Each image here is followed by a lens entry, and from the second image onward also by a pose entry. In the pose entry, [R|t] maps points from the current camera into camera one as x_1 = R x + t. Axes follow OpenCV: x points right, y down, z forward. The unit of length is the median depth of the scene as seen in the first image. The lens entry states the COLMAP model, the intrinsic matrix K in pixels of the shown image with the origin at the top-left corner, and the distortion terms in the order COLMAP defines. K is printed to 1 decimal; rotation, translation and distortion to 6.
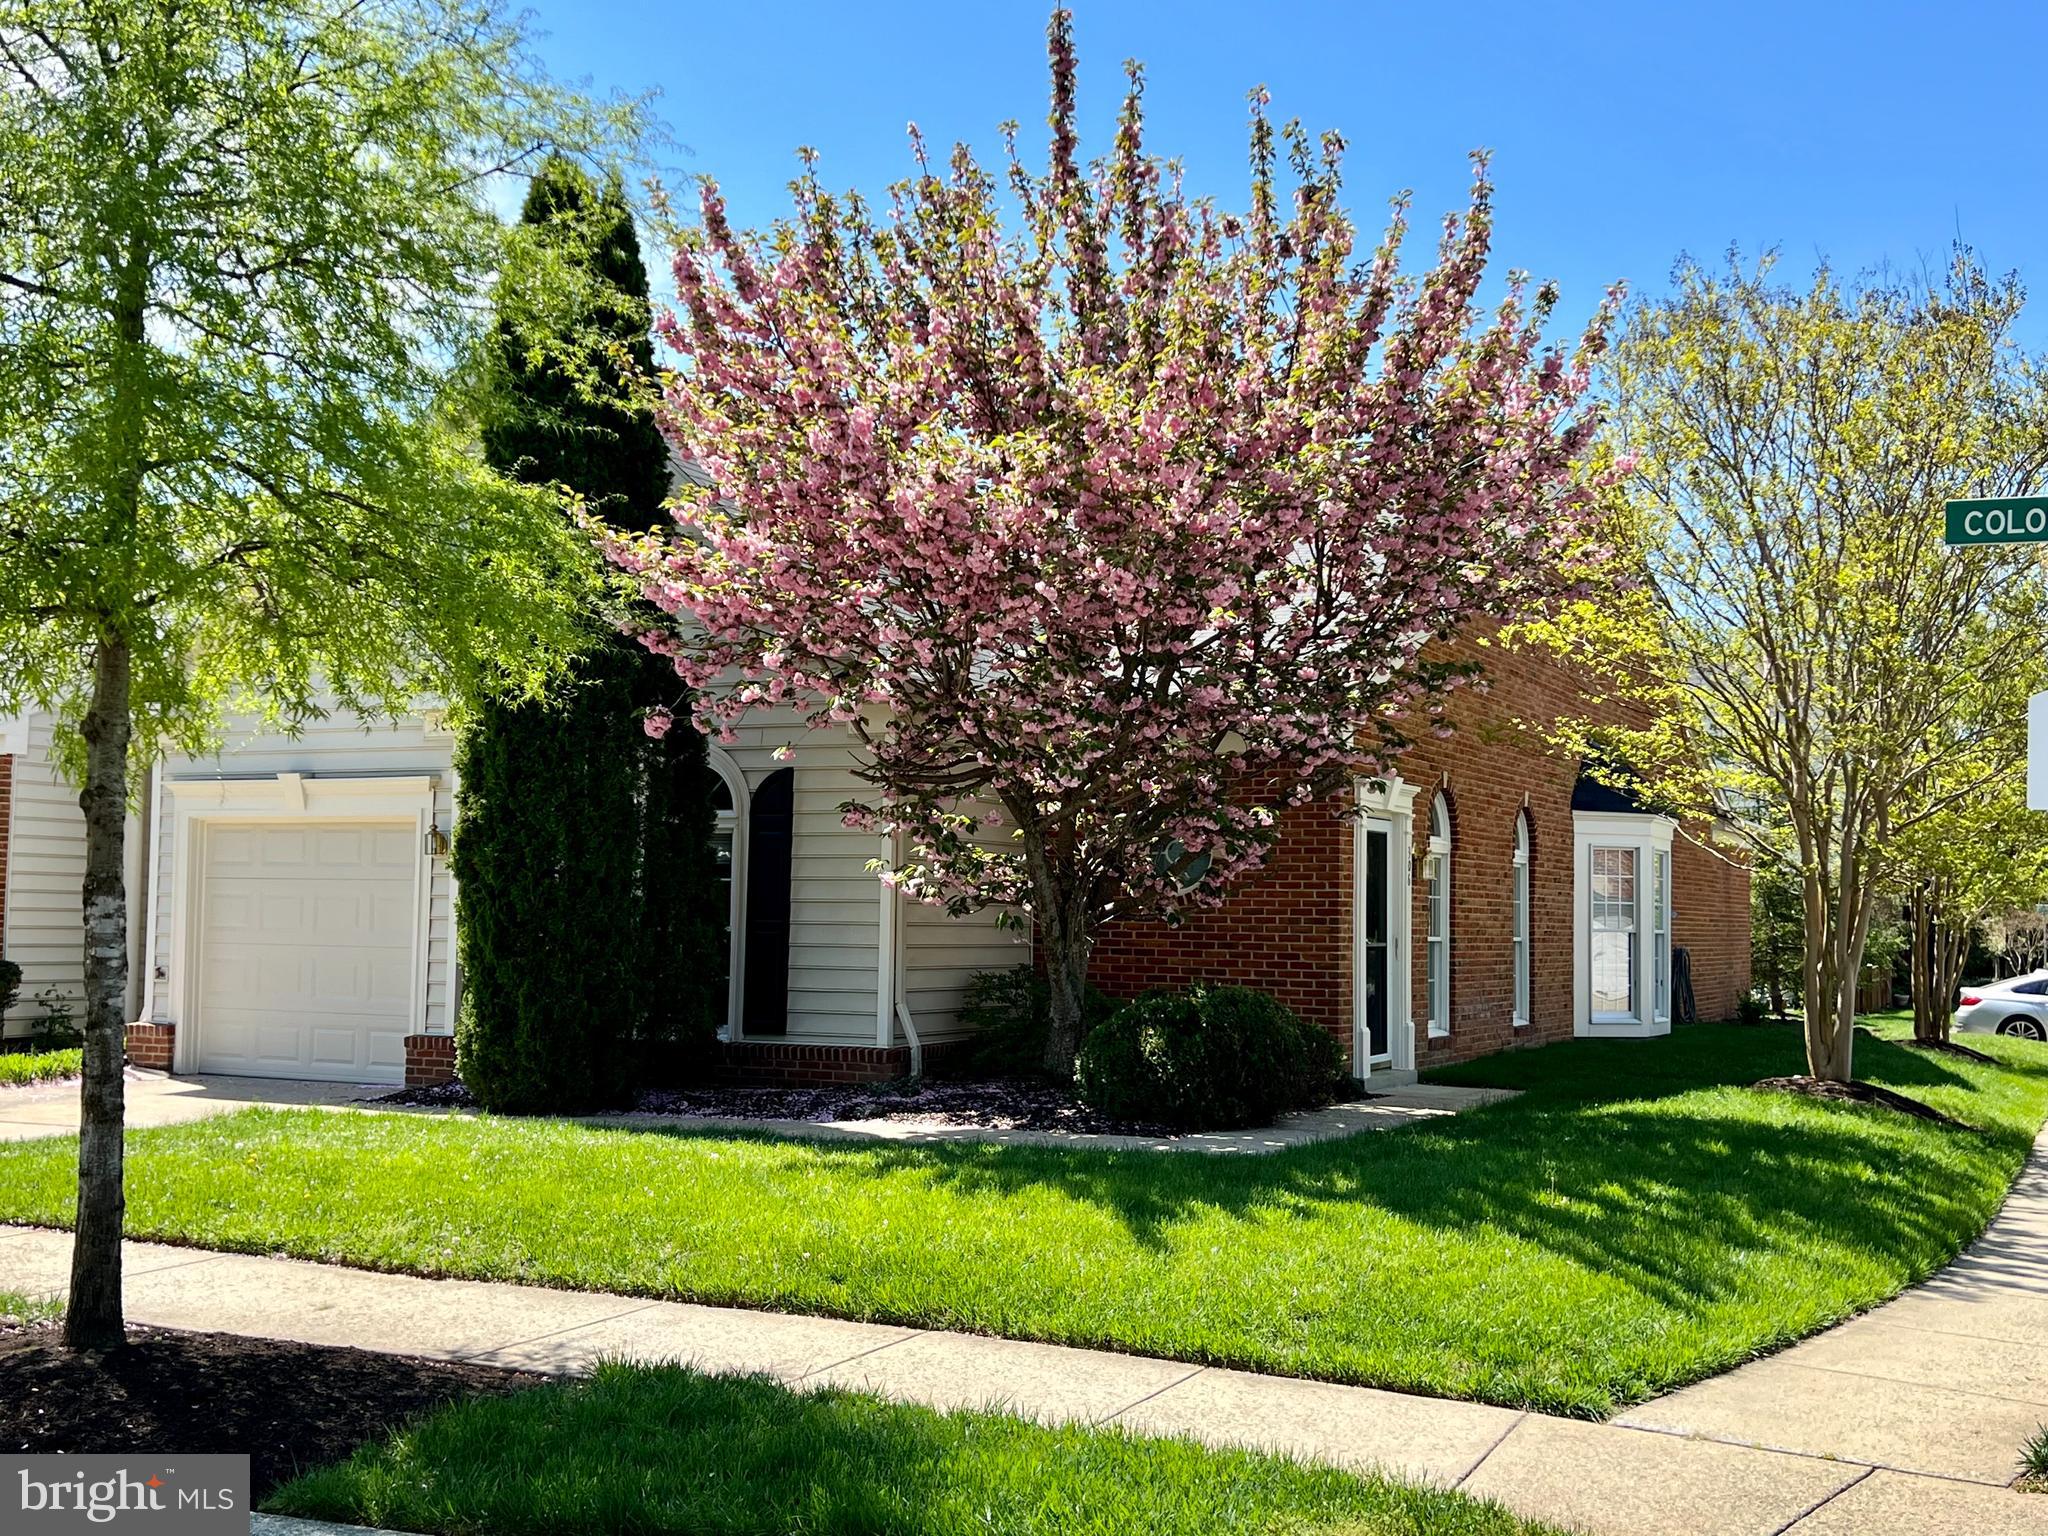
lens RADIAL K [[2231.4, 0, 1024.0], [0, 2231.4, 768.0], [0, 0, 1]] dist [0.126248, -0.282362]
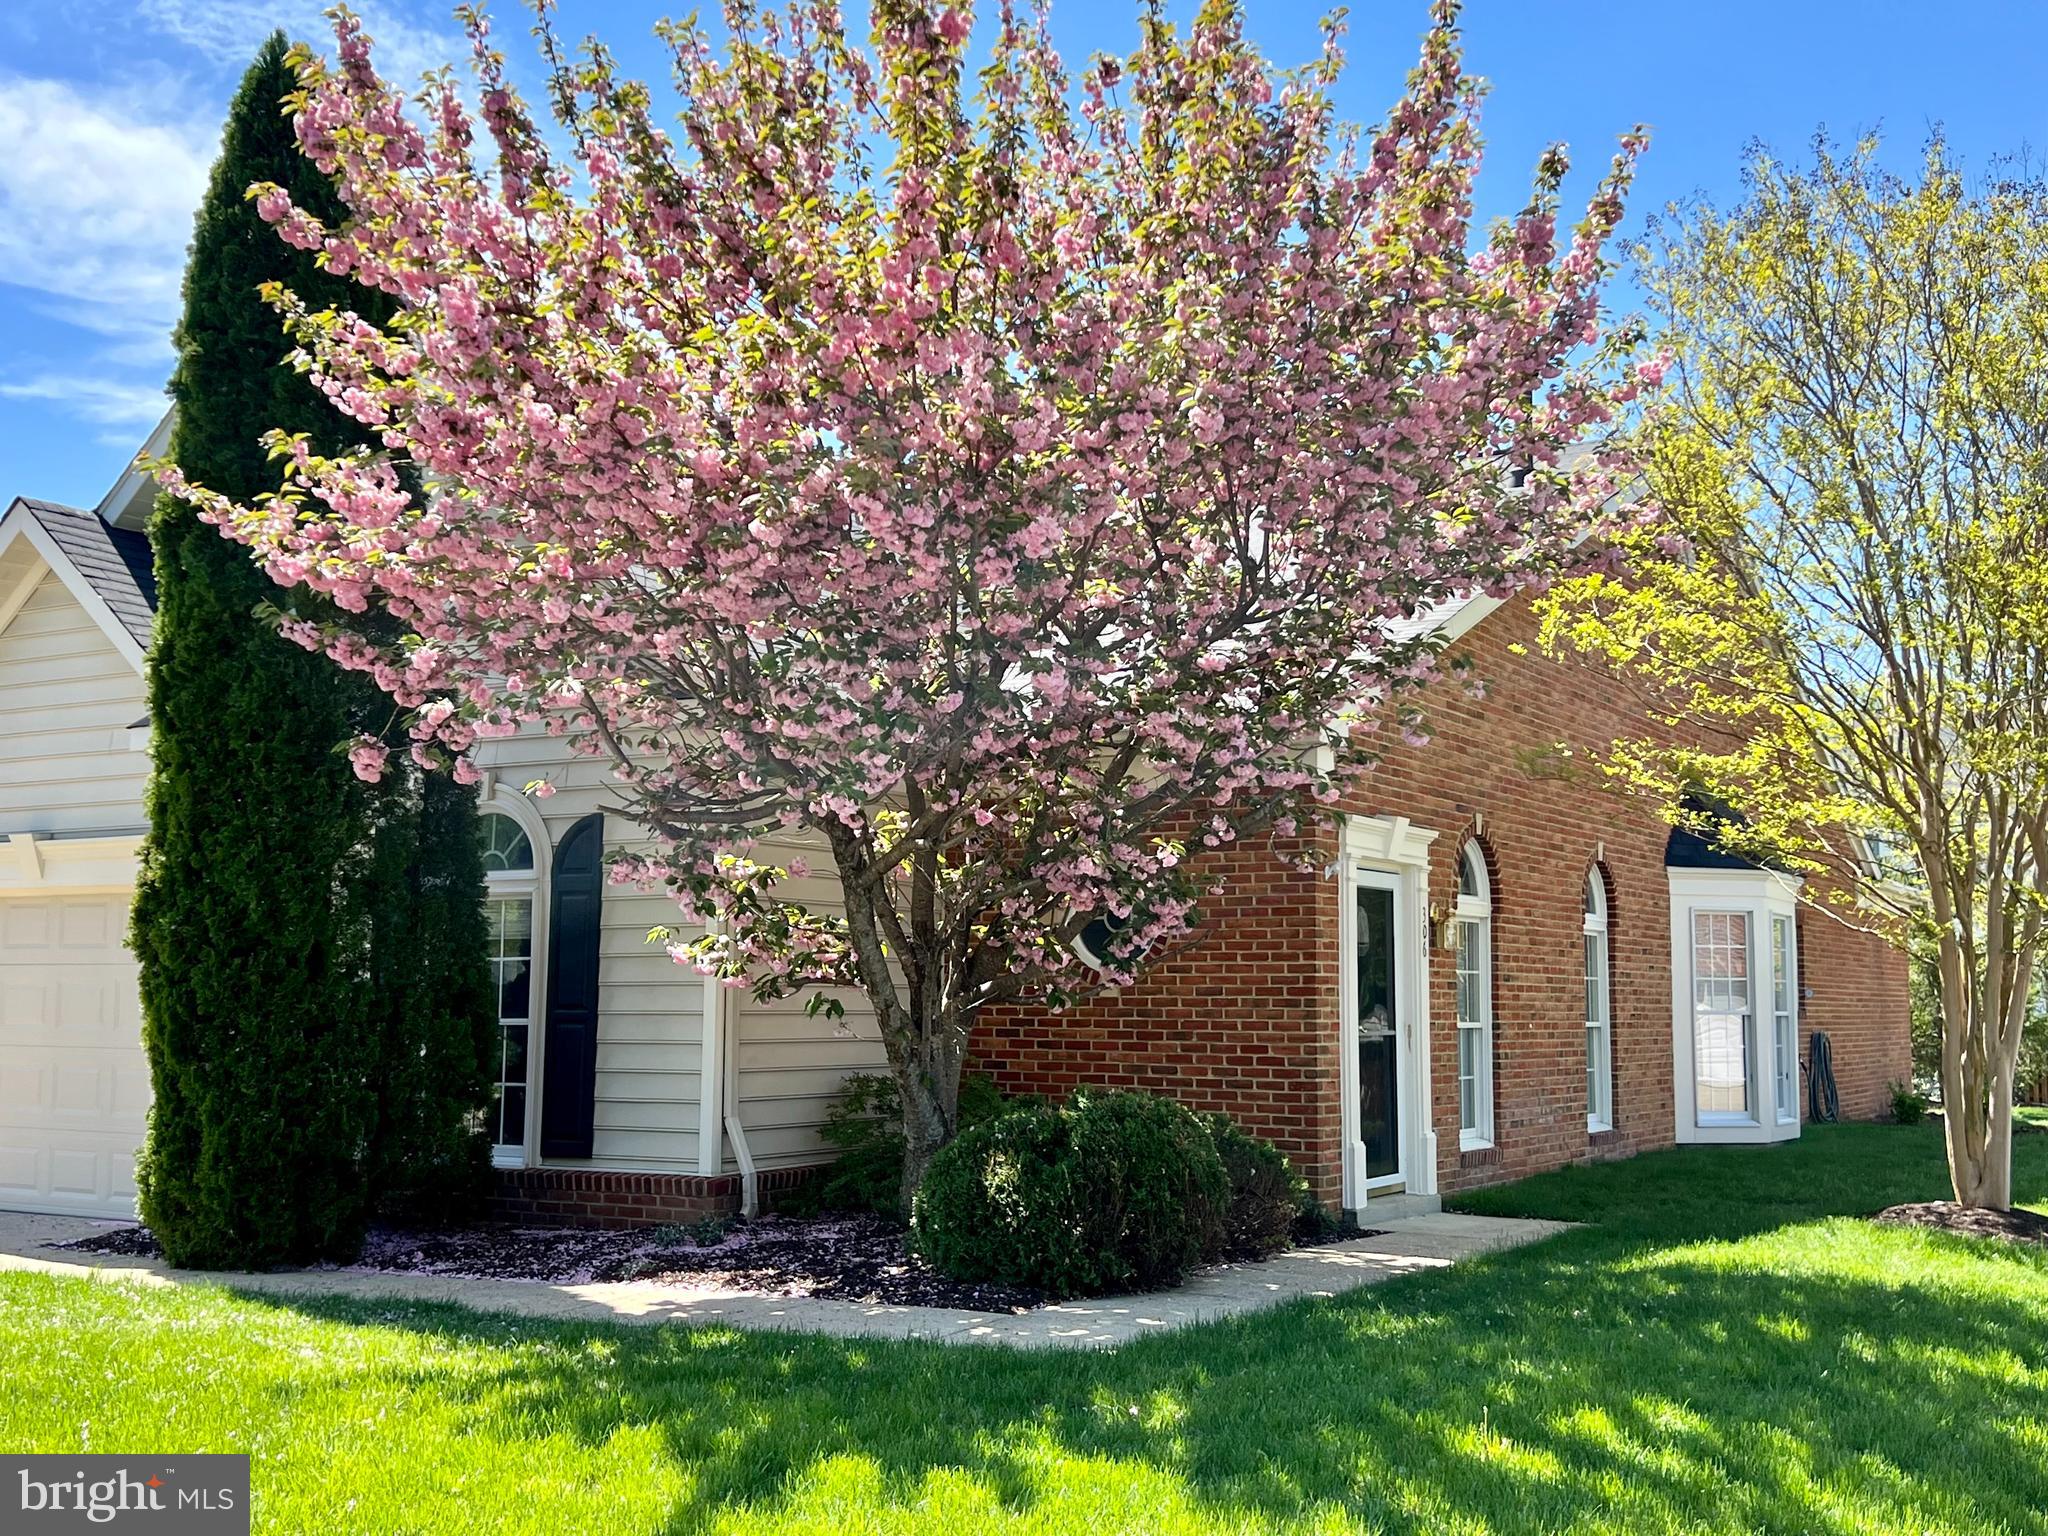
lens RADIAL K [[2231.4, 0, 1024.0], [0, 2231.4, 768.0], [0, 0, 1]] dist [0.126248, -0.282362]
pose [[0.997338, -0.017551, -0.070773, 0.093124], [0.014765, 0.999103, -0.039697, 0.016227], [0.071406, 0.038547, 0.996702, 0.215416]]
